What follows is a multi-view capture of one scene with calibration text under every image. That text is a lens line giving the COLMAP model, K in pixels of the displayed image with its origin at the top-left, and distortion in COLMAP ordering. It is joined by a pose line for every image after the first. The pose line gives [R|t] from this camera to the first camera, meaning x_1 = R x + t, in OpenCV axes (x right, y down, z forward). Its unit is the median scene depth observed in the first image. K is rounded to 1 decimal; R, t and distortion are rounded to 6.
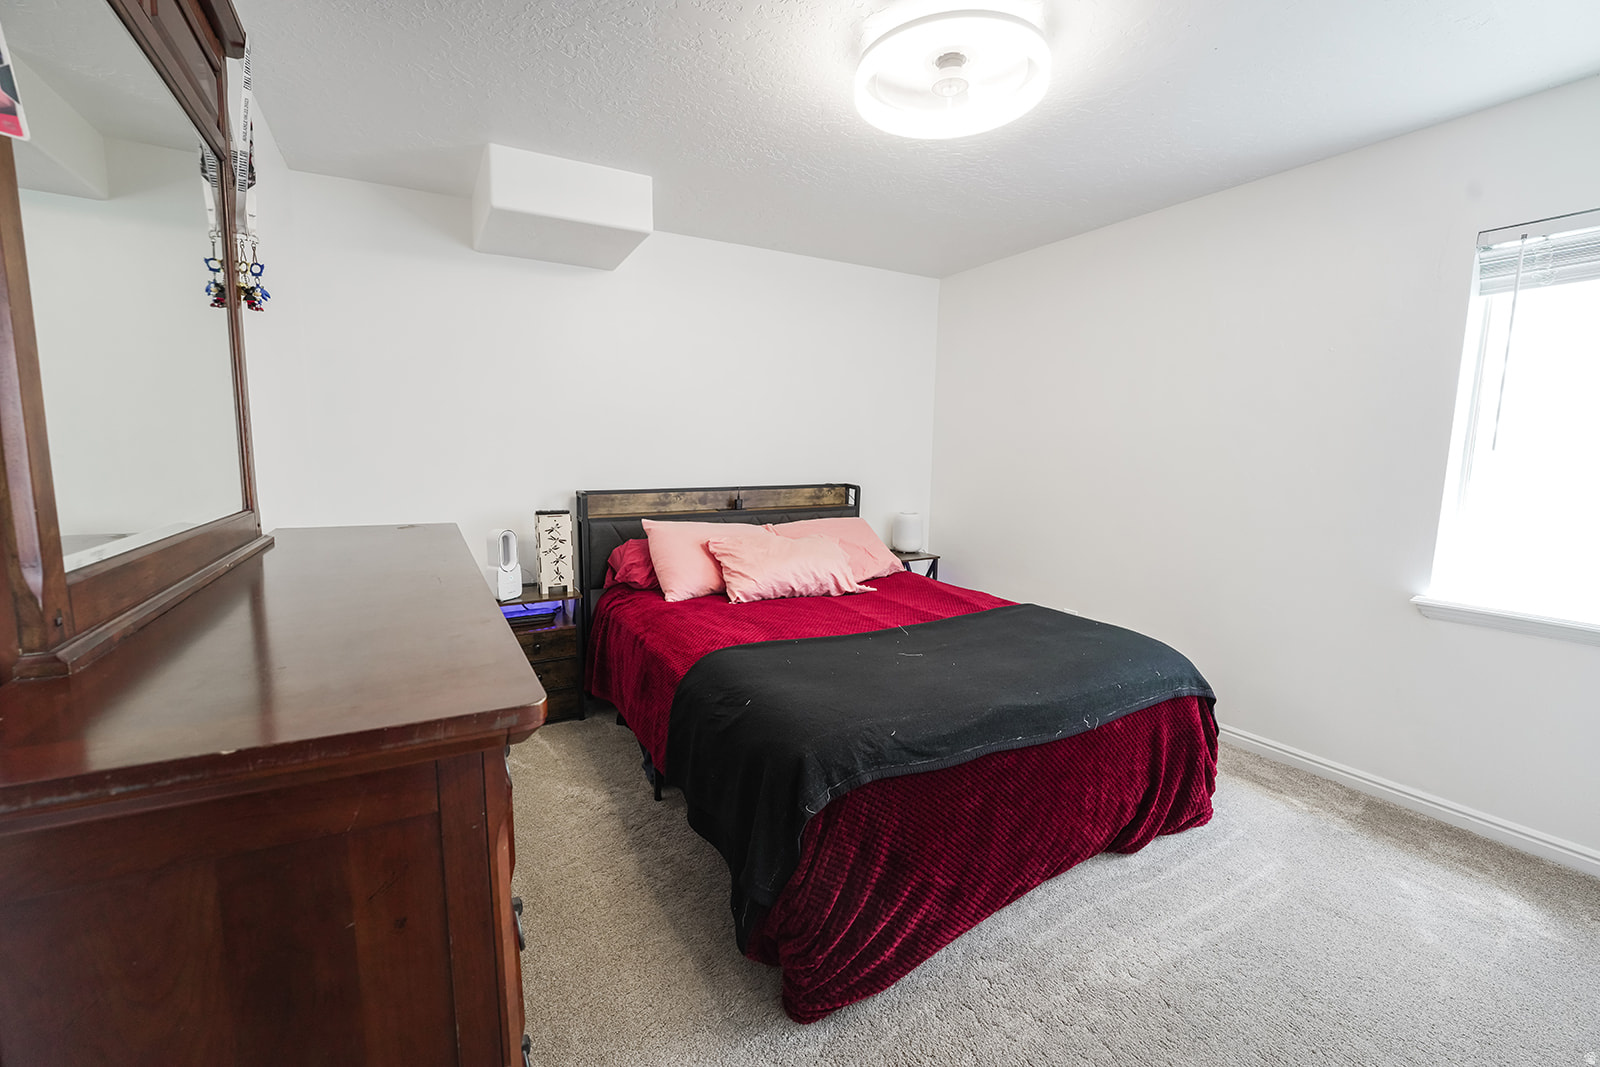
lens RADIAL K [[653.2, 0, 796.1], [0, 653.2, 536.7], [0, 0, 1]] dist [-0.030240, 0.004185]
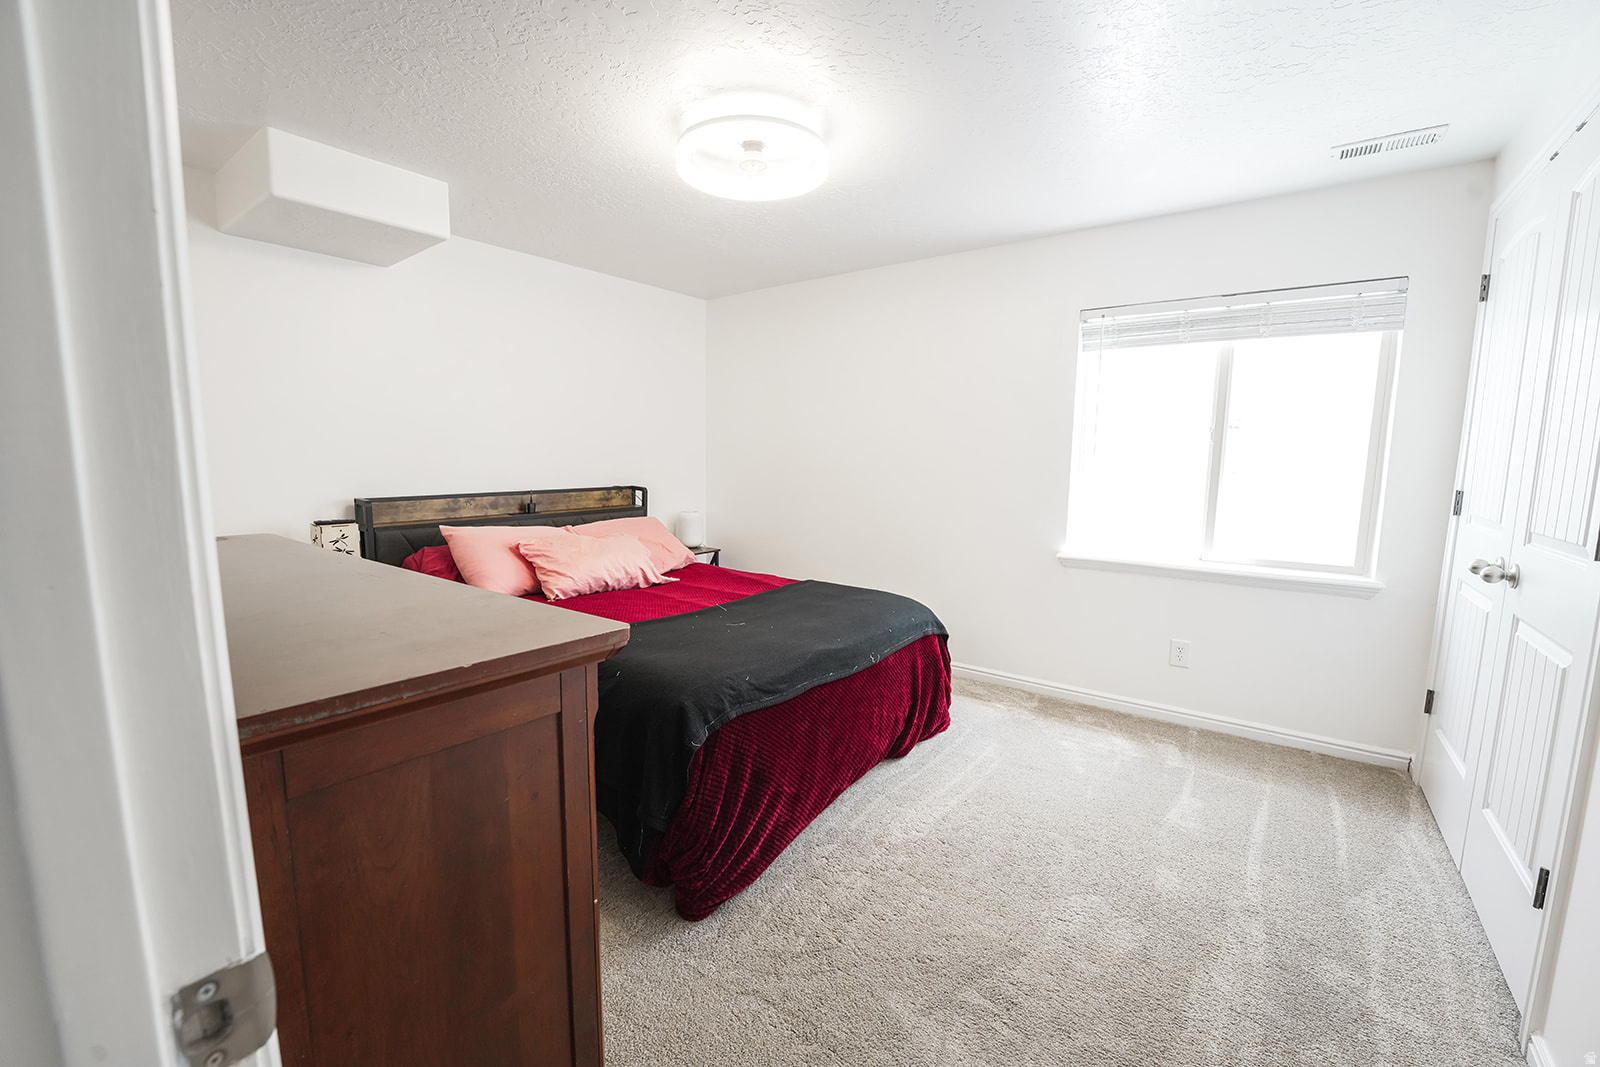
lens RADIAL K [[653.2, 0, 800.7], [0, 653.2, 535.4], [0, 0, 1]] dist [-0.030240, 0.004185]
pose [[0.917017, -0.049652, 0.395745, -0.183214], [0.052225, 0.998626, 0.004277, 0.017949], [-0.395414, 0.016746, 0.918350, -0.159439]]
